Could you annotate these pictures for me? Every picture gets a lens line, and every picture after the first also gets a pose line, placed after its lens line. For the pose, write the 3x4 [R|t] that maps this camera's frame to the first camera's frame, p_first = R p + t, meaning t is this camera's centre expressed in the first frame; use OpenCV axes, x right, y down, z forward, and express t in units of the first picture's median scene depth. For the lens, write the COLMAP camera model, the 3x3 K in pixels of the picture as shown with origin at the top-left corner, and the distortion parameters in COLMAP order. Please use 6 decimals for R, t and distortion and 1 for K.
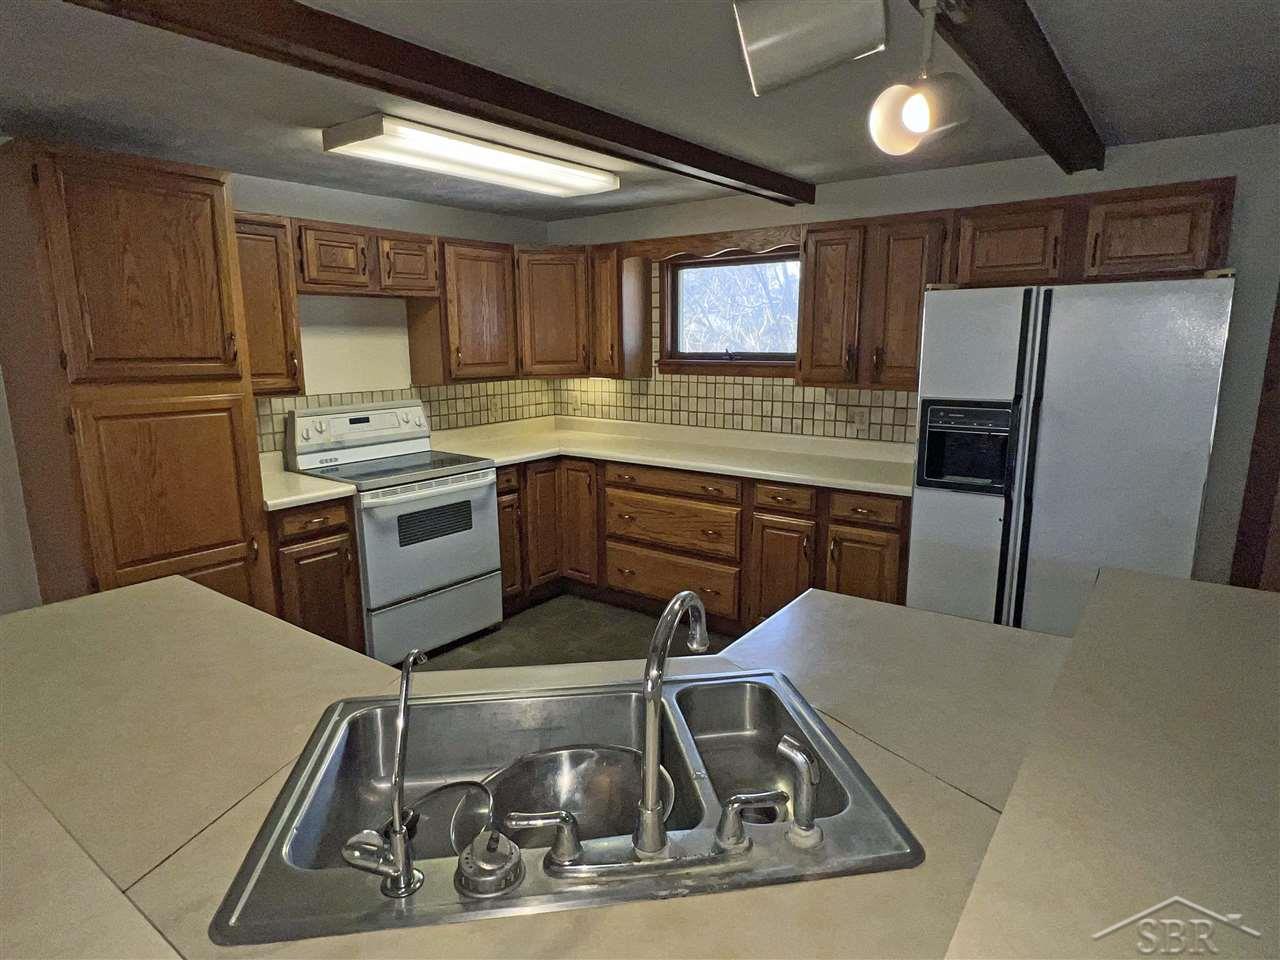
lens RADIAL K [[736.0, 0, 640.4], [0, 736.0, 480.0], [0, 0, 1]] dist [0.004813, 0.000085]
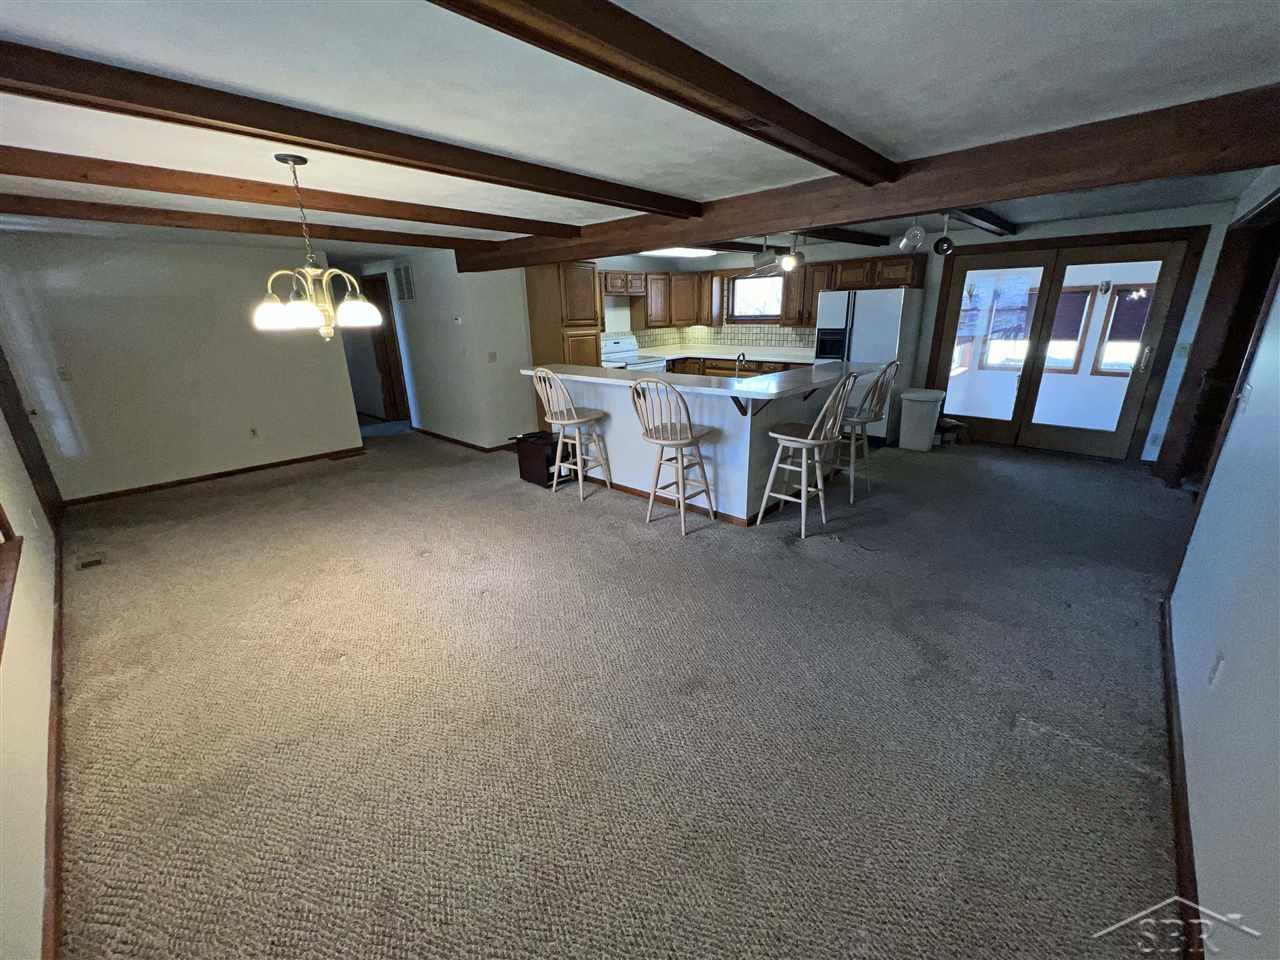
lens RADIAL K [[510.8, 0, 639.6], [0, 510.8, 479.0], [0, 0, 1]] dist [0.000186, 0.000028]
pose [[0.994310, 0.014156, -0.105576, -0.081076], [-0.000053, 0.991196, 0.132406, 0.155362], [0.106521, -0.131647, 0.985557, -0.850868]]
